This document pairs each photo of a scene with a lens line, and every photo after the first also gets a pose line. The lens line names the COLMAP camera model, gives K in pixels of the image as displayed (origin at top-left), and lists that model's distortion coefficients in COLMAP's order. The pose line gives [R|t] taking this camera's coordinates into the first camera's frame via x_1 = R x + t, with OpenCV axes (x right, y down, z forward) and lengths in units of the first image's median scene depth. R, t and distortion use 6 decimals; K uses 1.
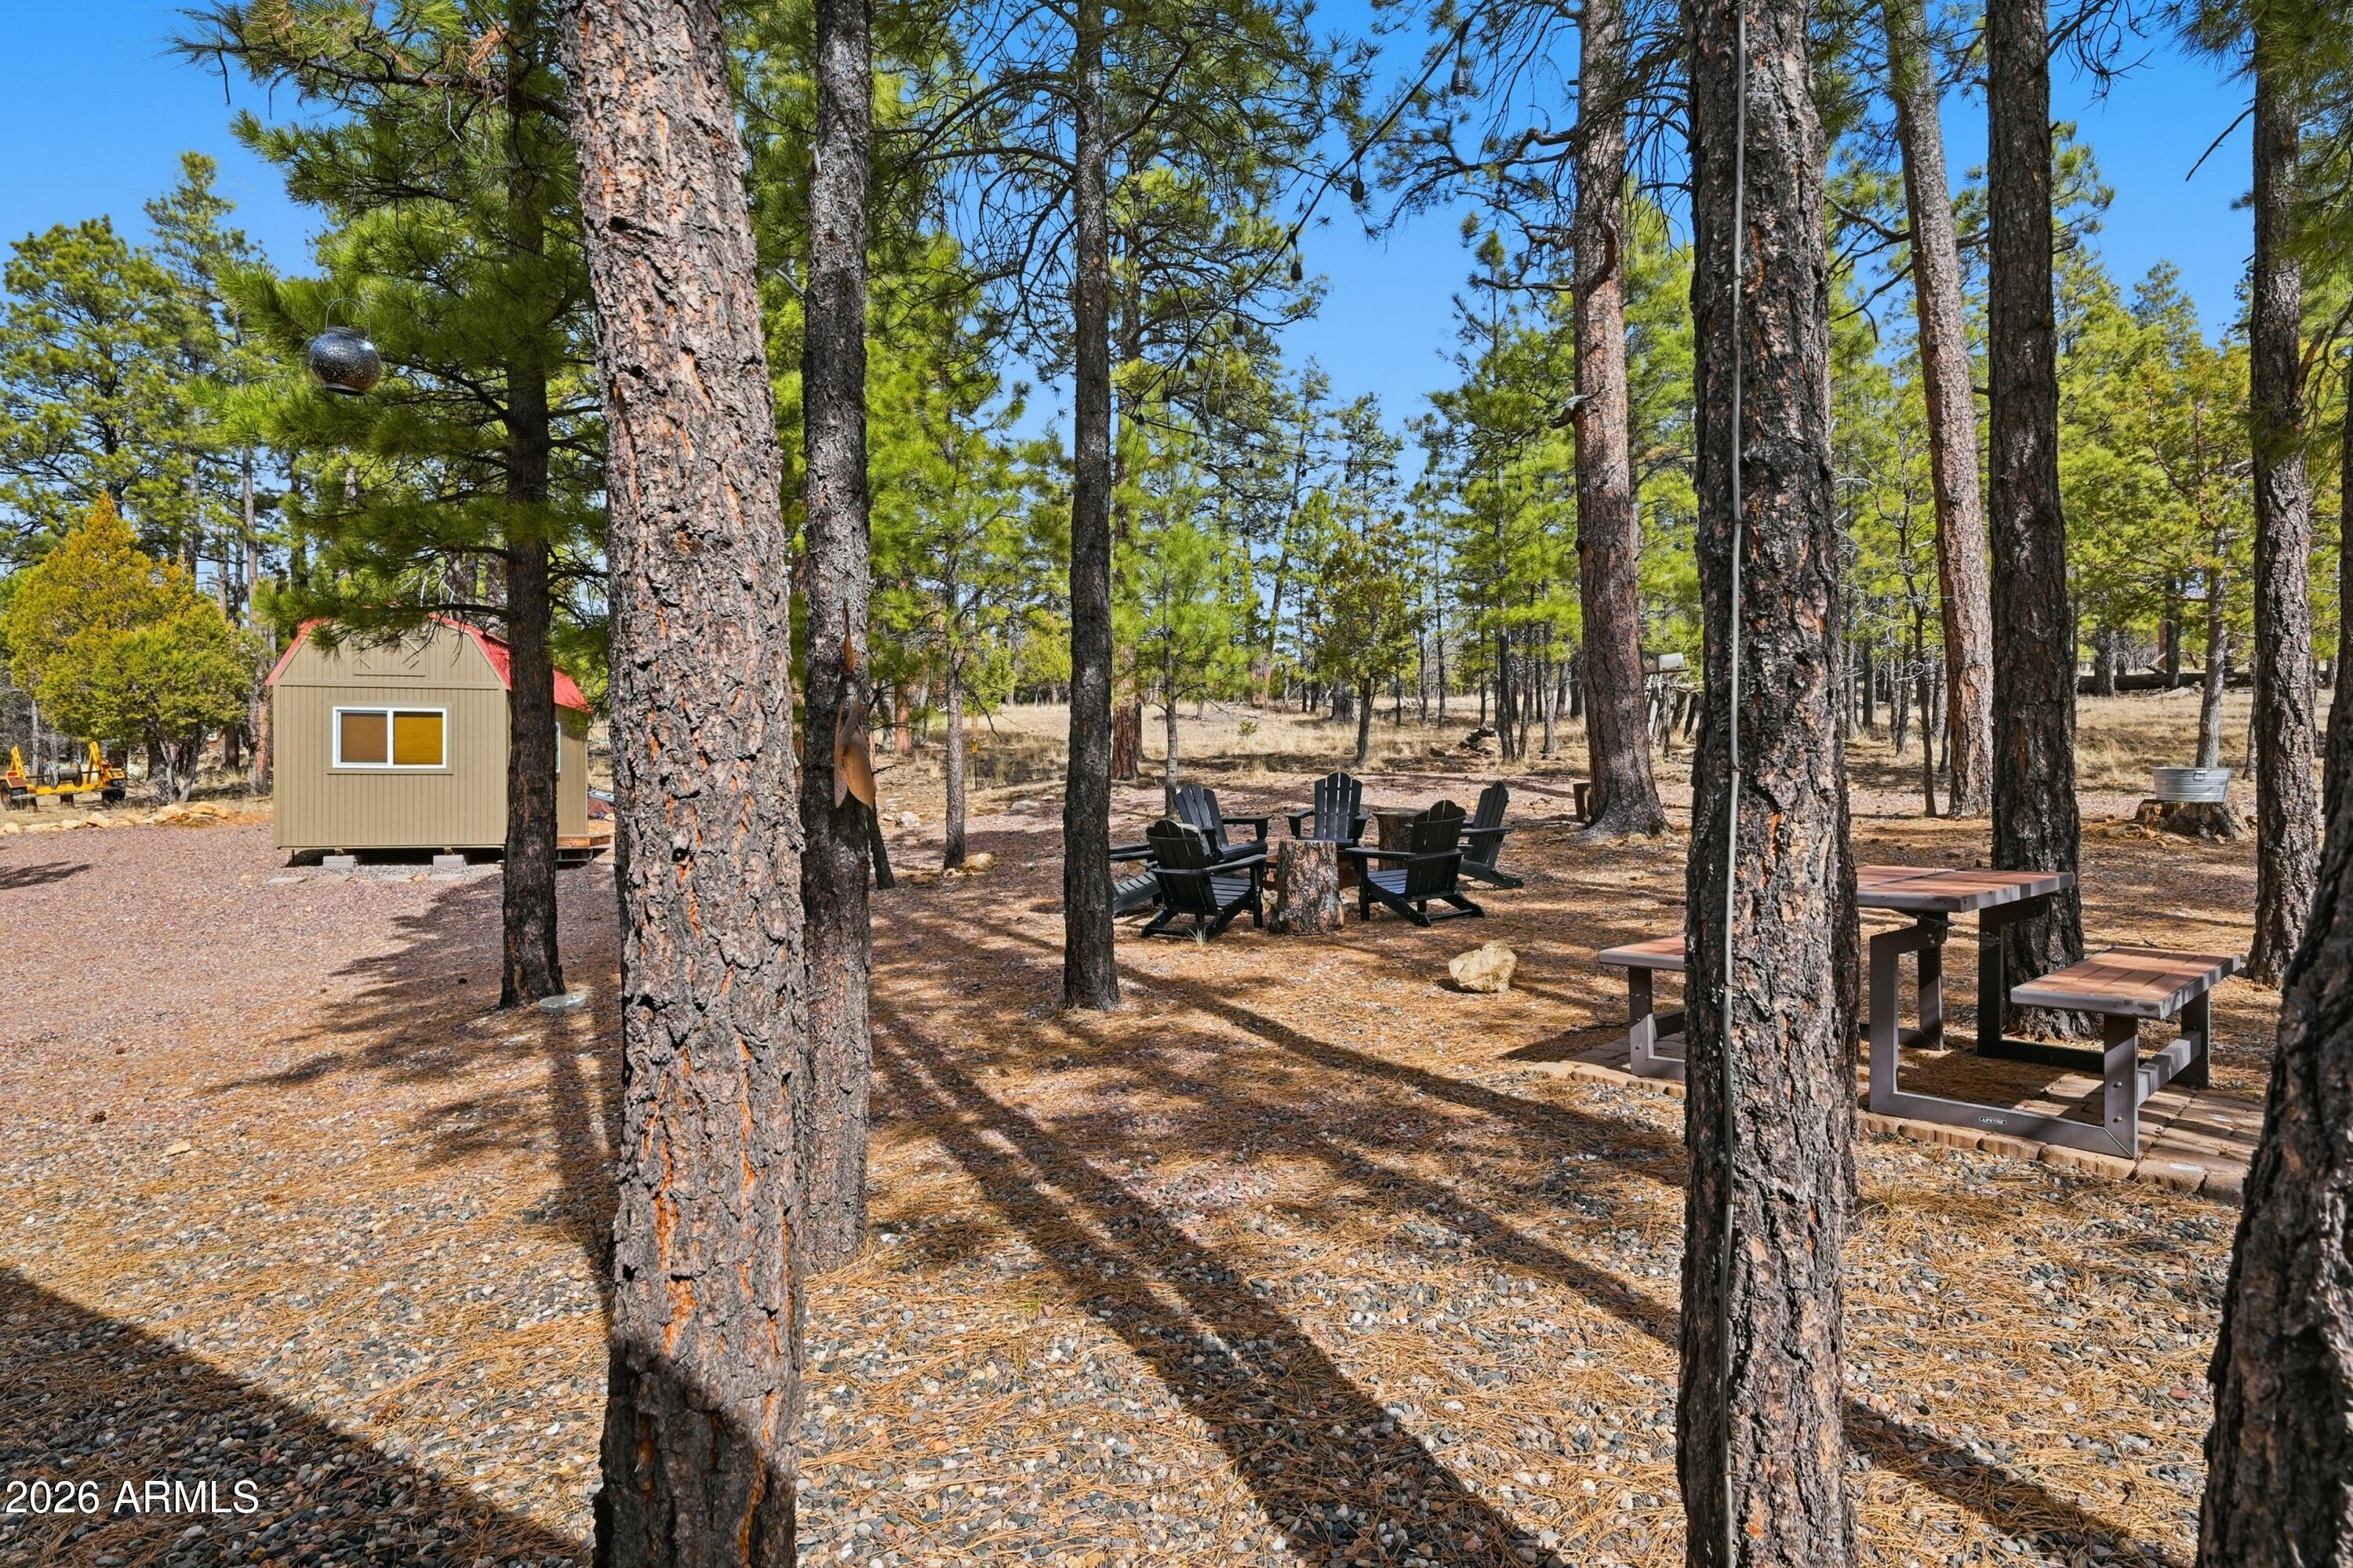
lens RADIAL K [[1254.7, 0, 1176.5], [0, 1254.7, 784.0], [0, 0, 1]] dist [0.001767, -0.000259]
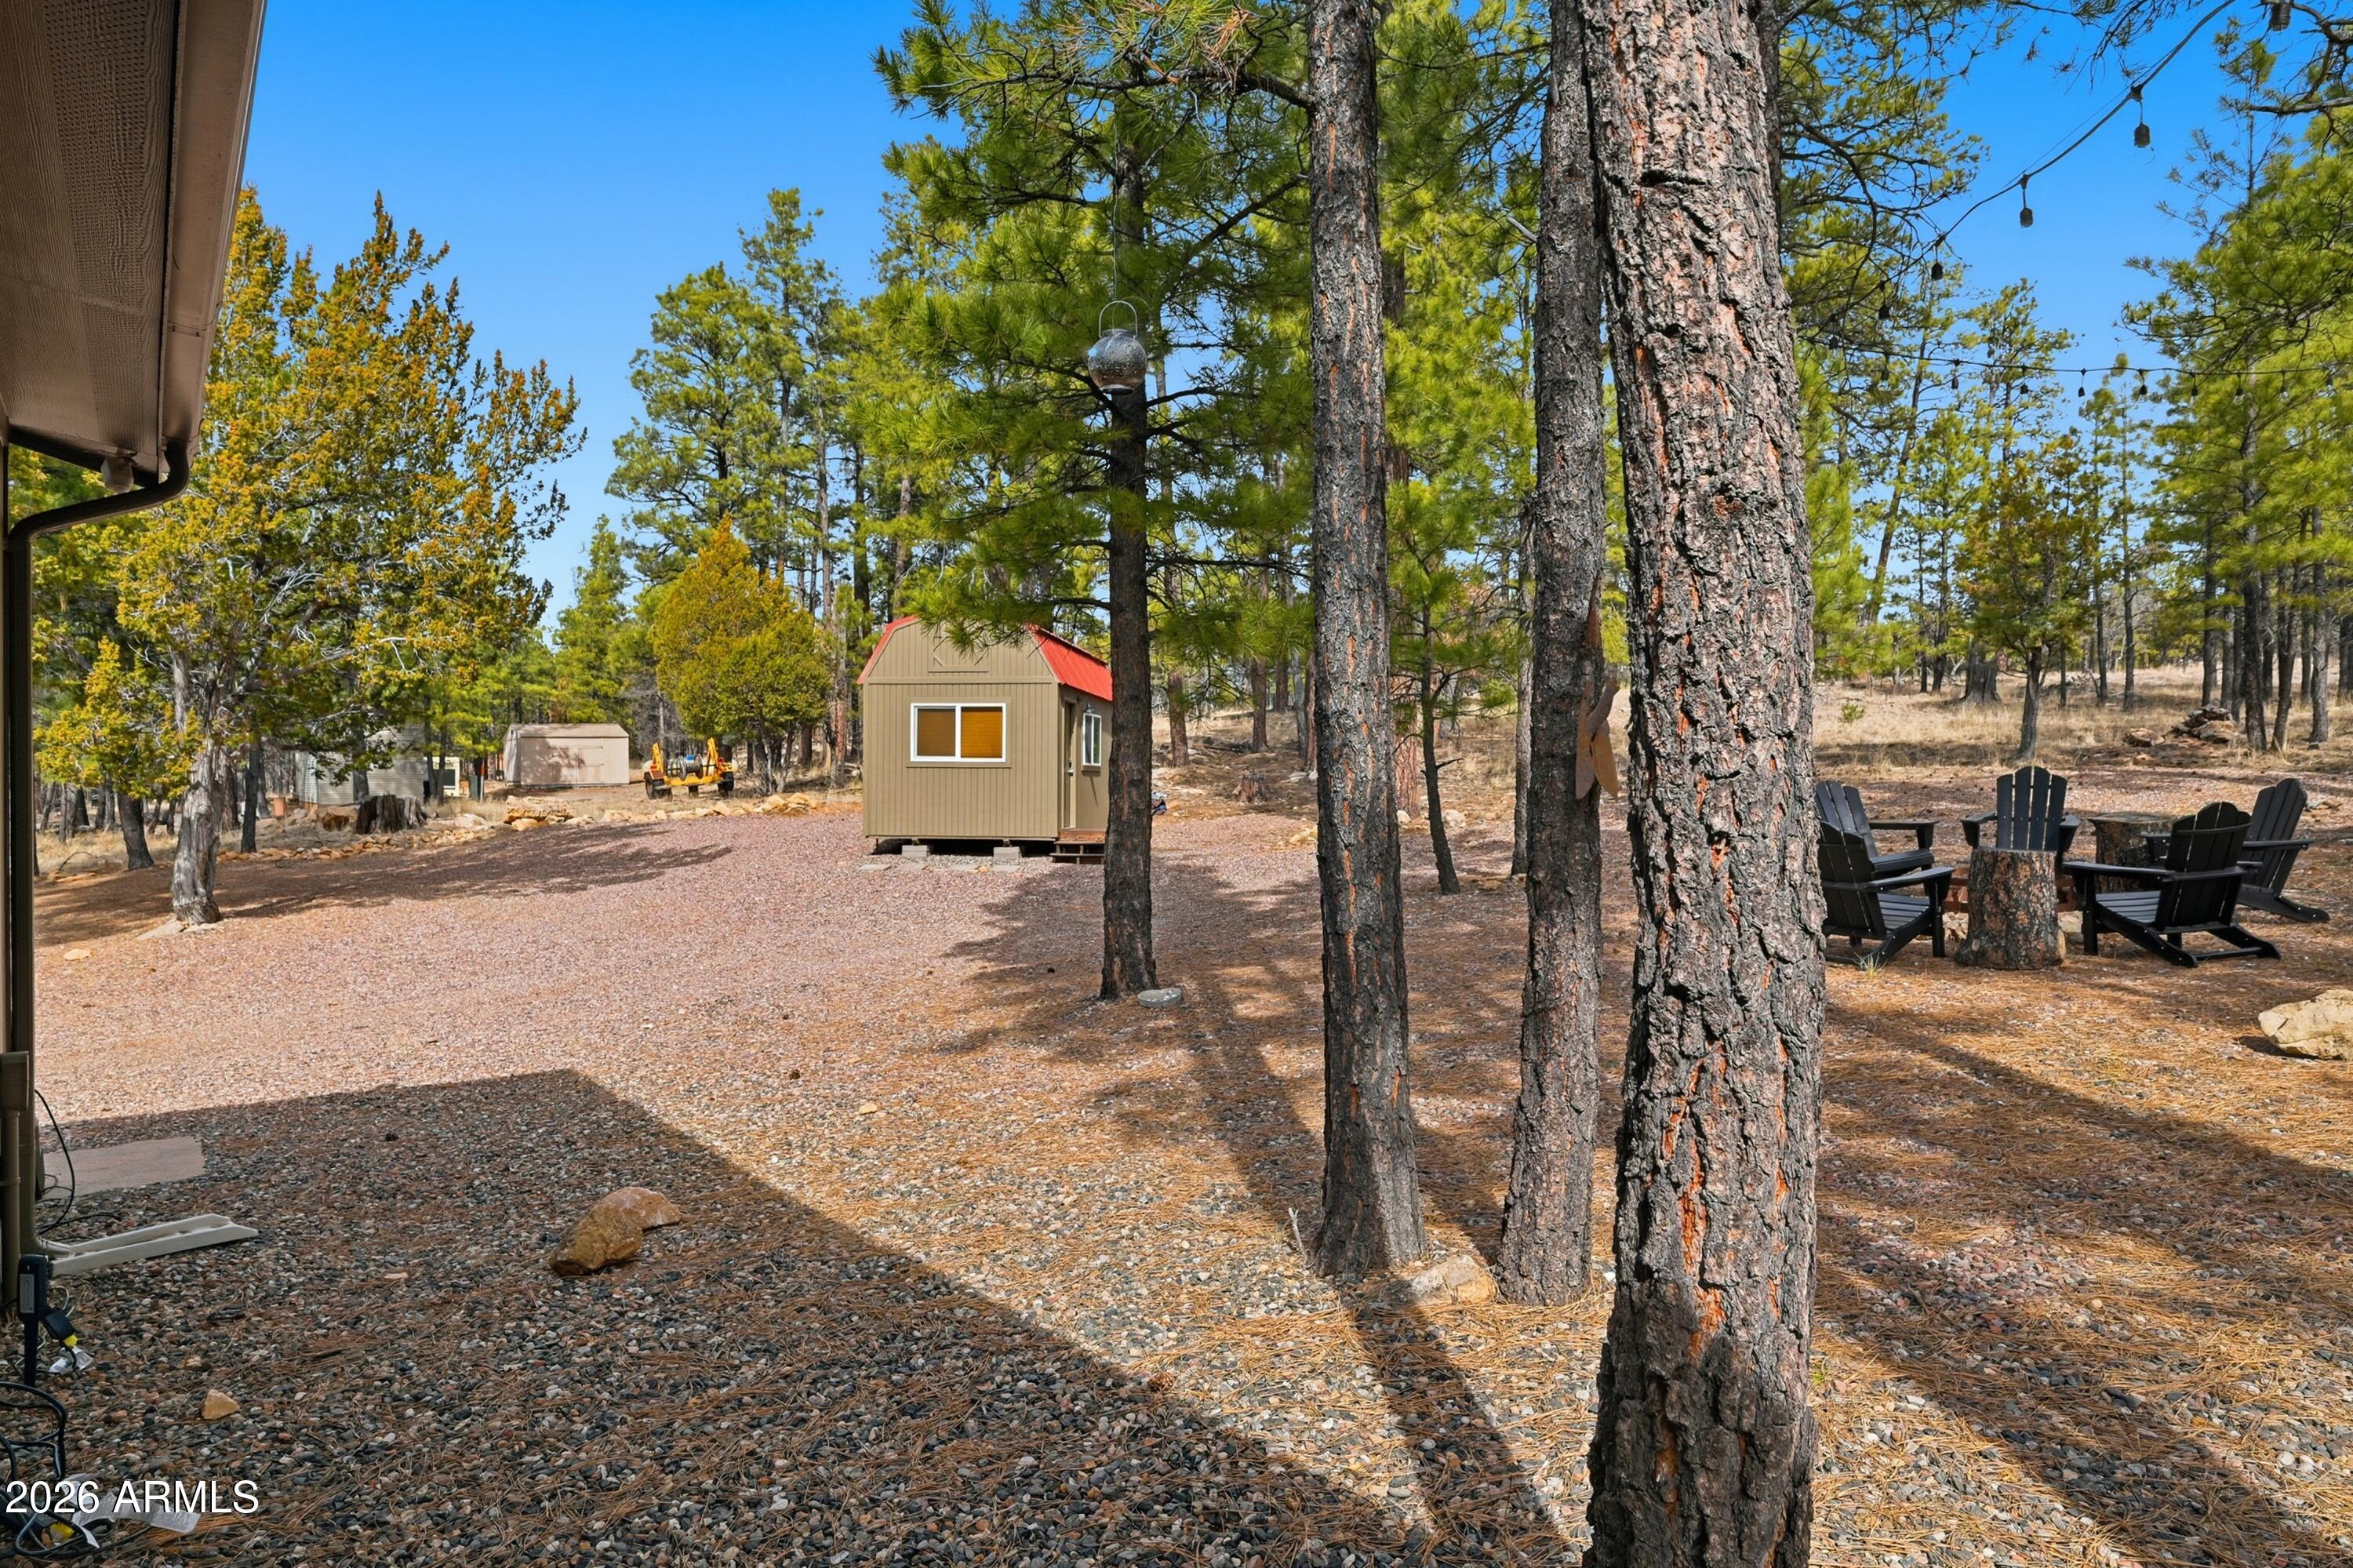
lens RADIAL K [[1404.9, 0, 1177.7], [0, 1404.9, 789.3], [0, 0, 1]] dist [0.000917, 0.001143]
pose [[0.931821, 0.006952, -0.362851, -0.112802], [-0.004773, 0.999965, 0.006900, 0.004101], [0.362886, -0.004698, 0.931822, -0.037986]]
